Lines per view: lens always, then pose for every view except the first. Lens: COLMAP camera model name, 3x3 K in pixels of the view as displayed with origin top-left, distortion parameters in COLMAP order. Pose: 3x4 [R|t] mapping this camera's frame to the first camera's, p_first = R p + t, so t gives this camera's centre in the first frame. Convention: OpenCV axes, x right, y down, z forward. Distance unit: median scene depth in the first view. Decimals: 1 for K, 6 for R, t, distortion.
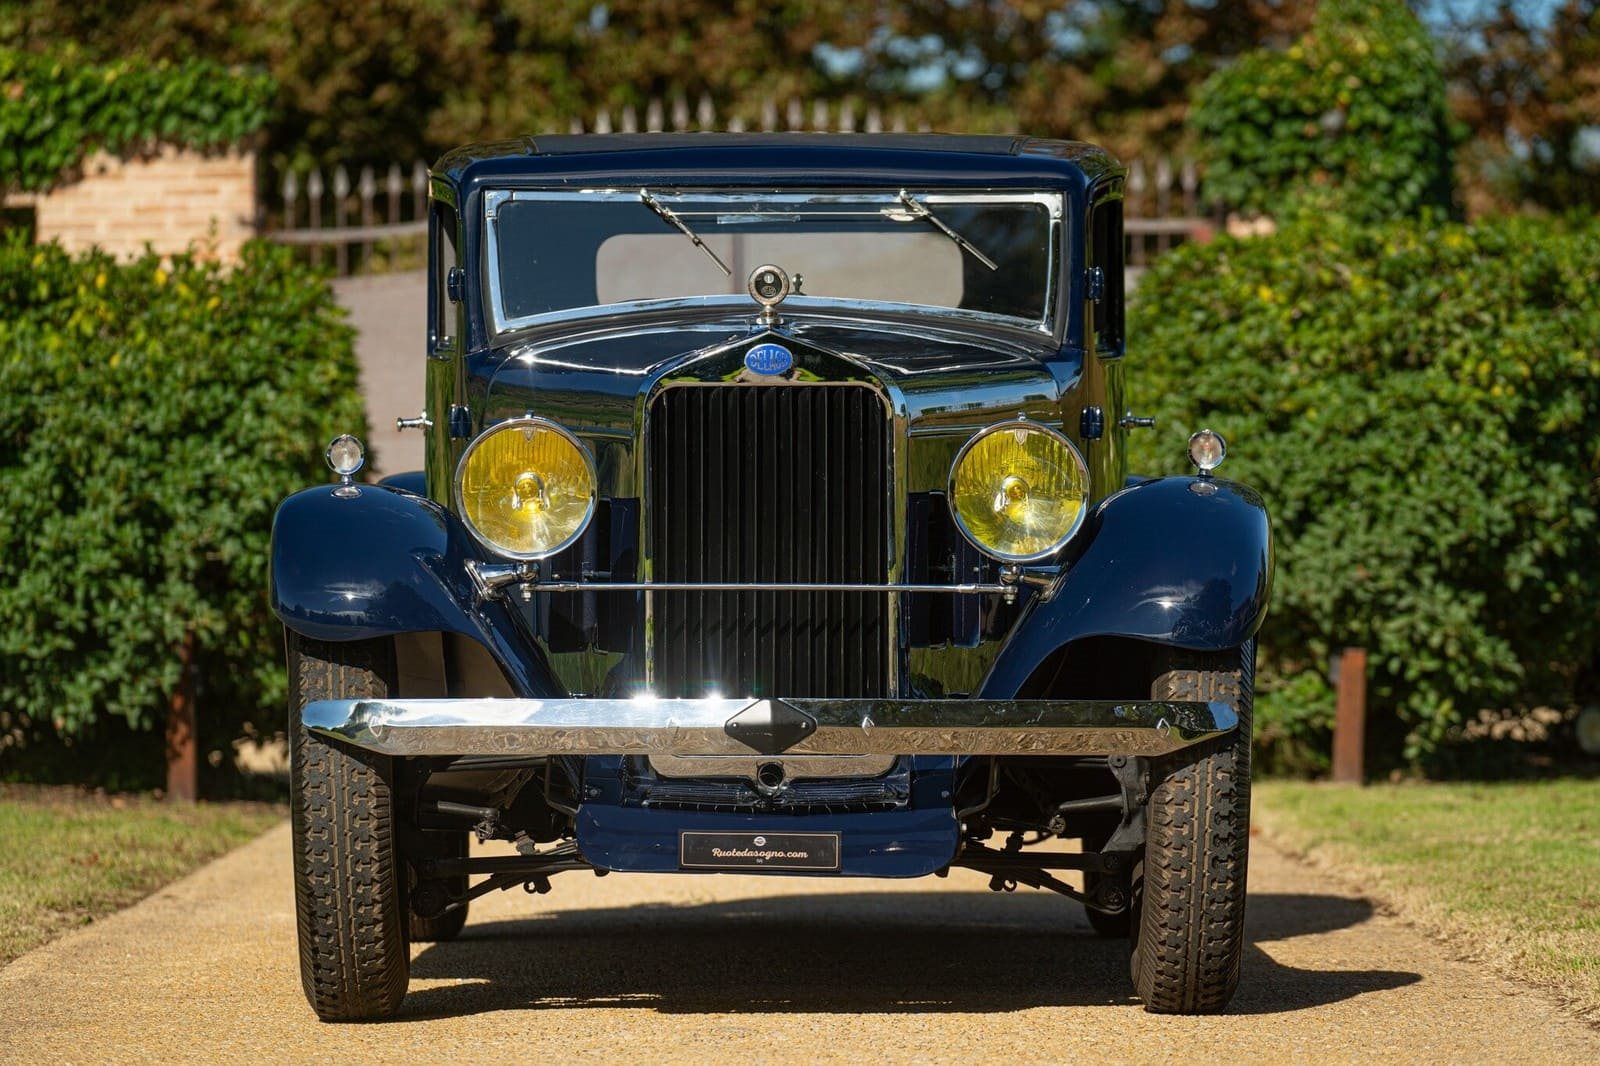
lens RADIAL K [[5374.1, 0, 800.0], [0, 5374.1, 533.0], [0, 0, 1]] dist [0.102830, -2.275441]
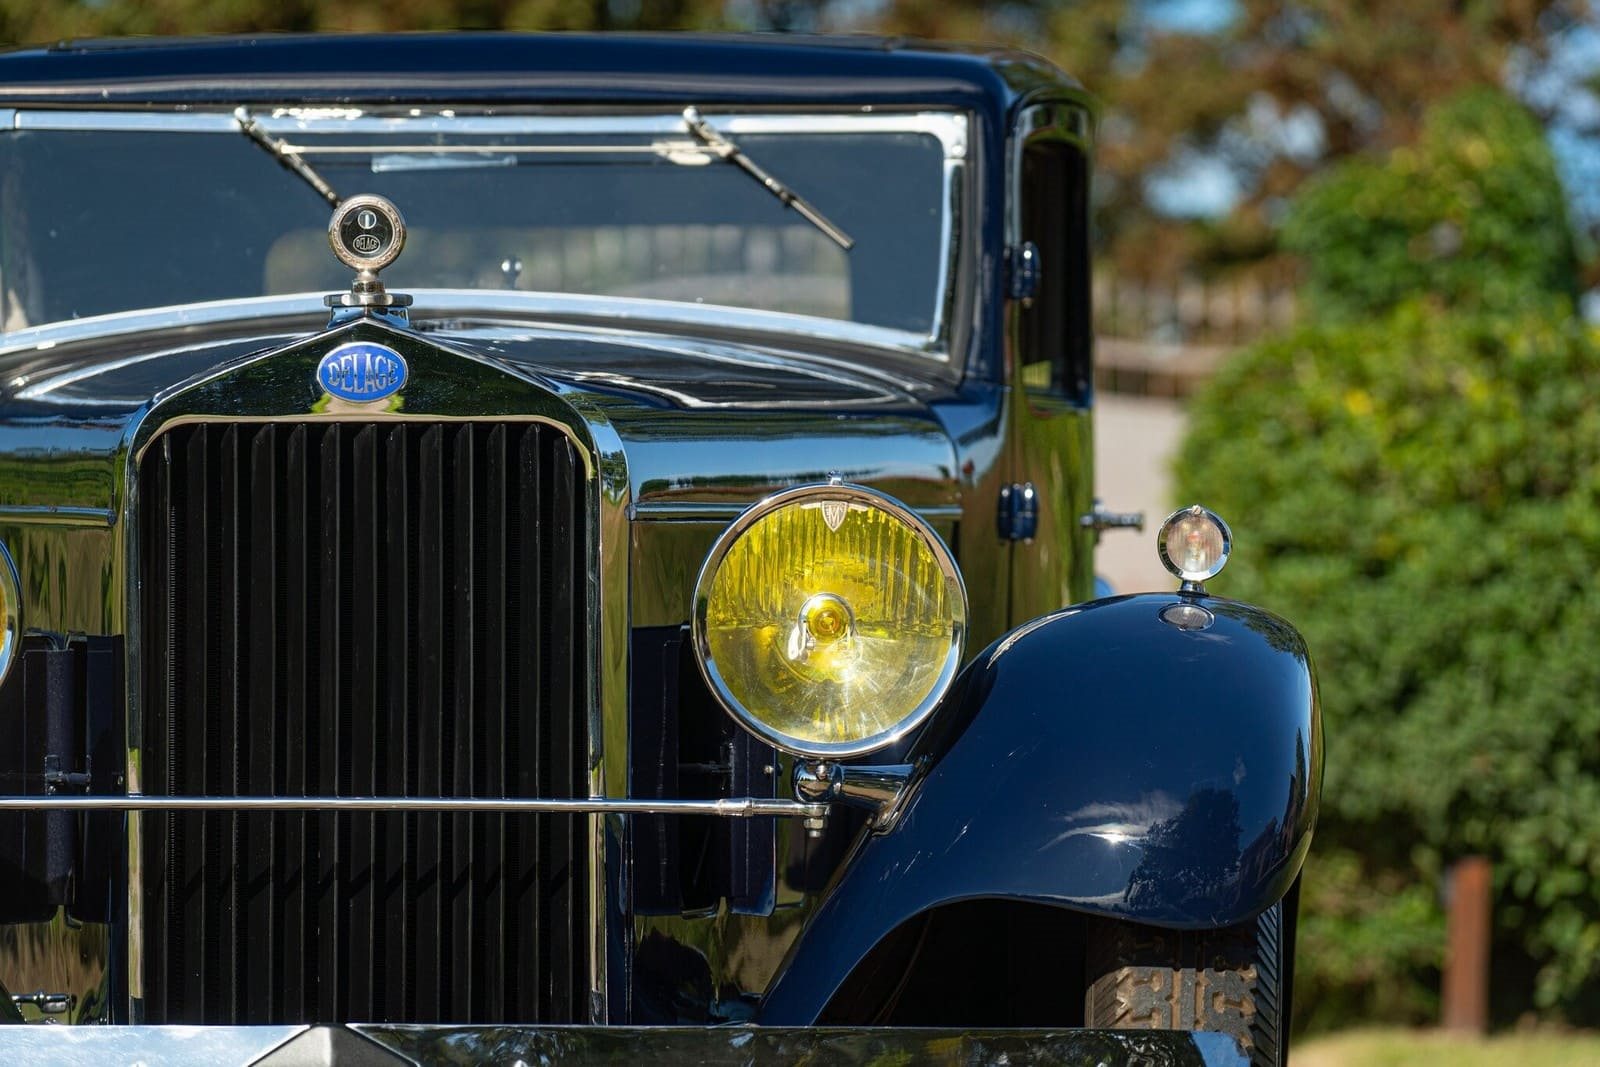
lens RADIAL K [[5473.6, 0, 858.4], [0, 5473.6, 529.4], [0, 0, 1]] dist [0.049560, -1.678131]
pose [[0.999962, 0.000312, -0.008663, 0.021973], [-0.000606, 0.999423, -0.033959, 0.000640], [0.008647, 0.033963, 0.999386, 0.215001]]
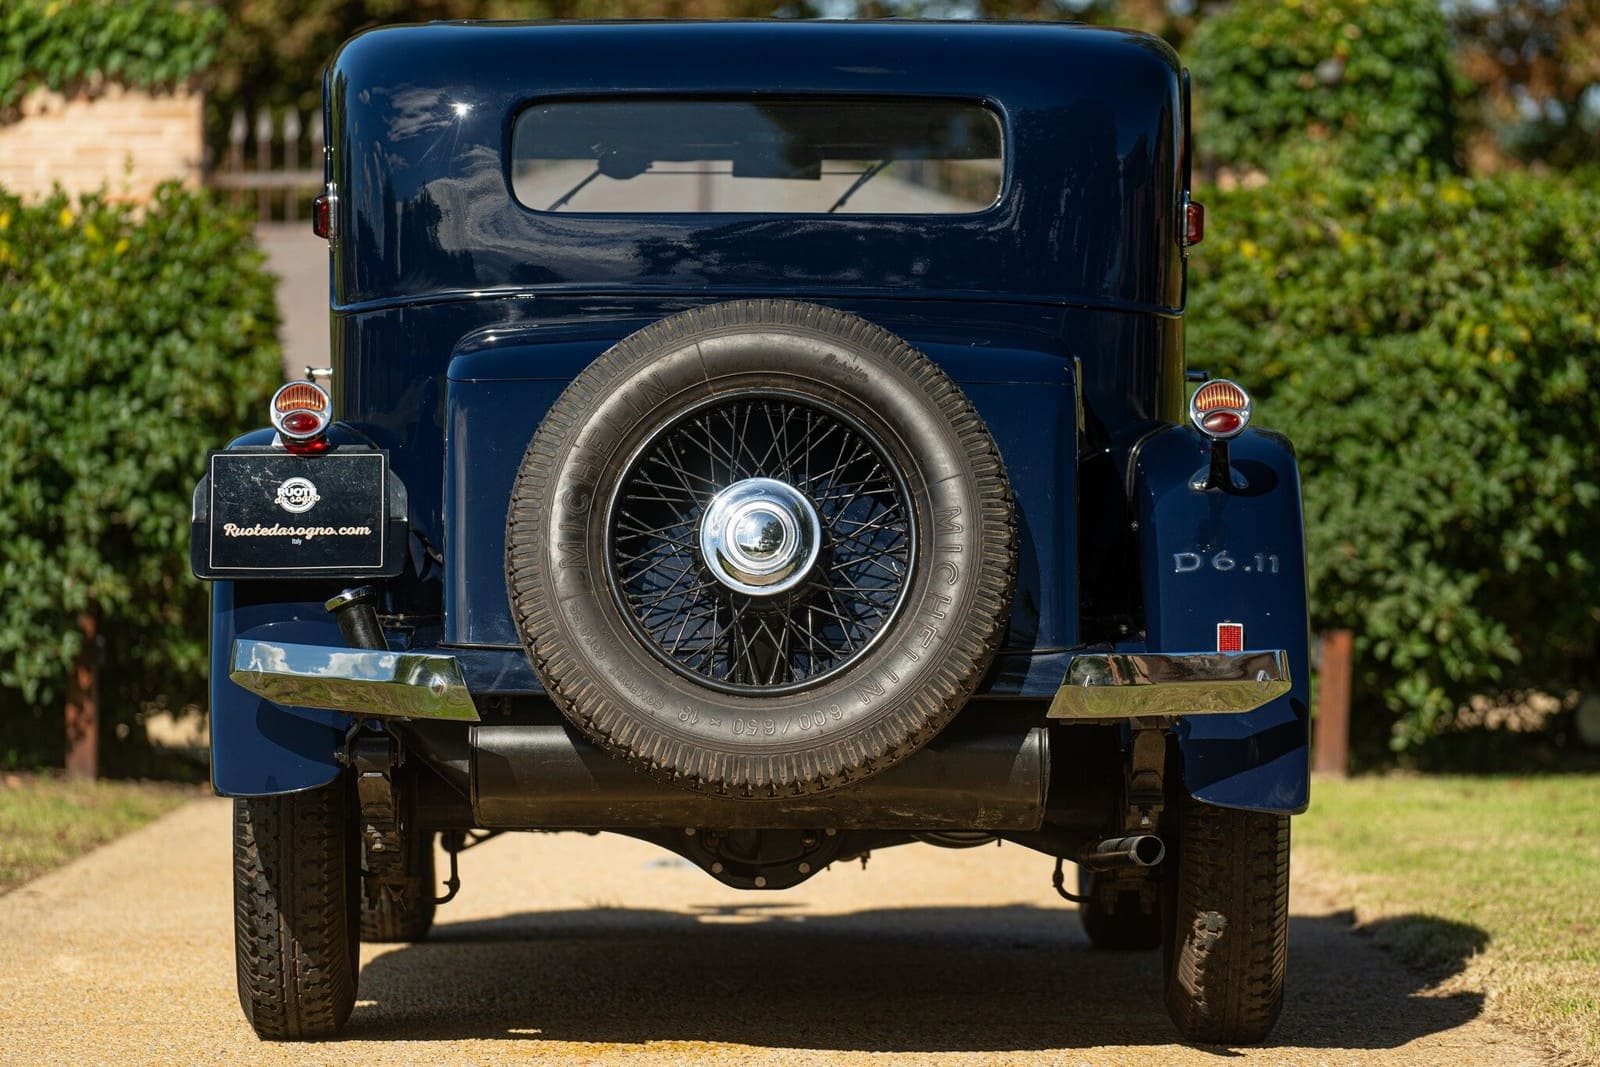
lens RADIAL K [[5473.6, 0, 858.4], [0, 5473.6, 529.4], [0, 0, 1]] dist [0.049560, -1.678131]
pose [[0.999864, 0.011443, 0.011886, 0.008392], [-0.011518, 0.999914, 0.006259, -0.001178], [-0.011813, -0.006395, 0.999910, 0.052982]]
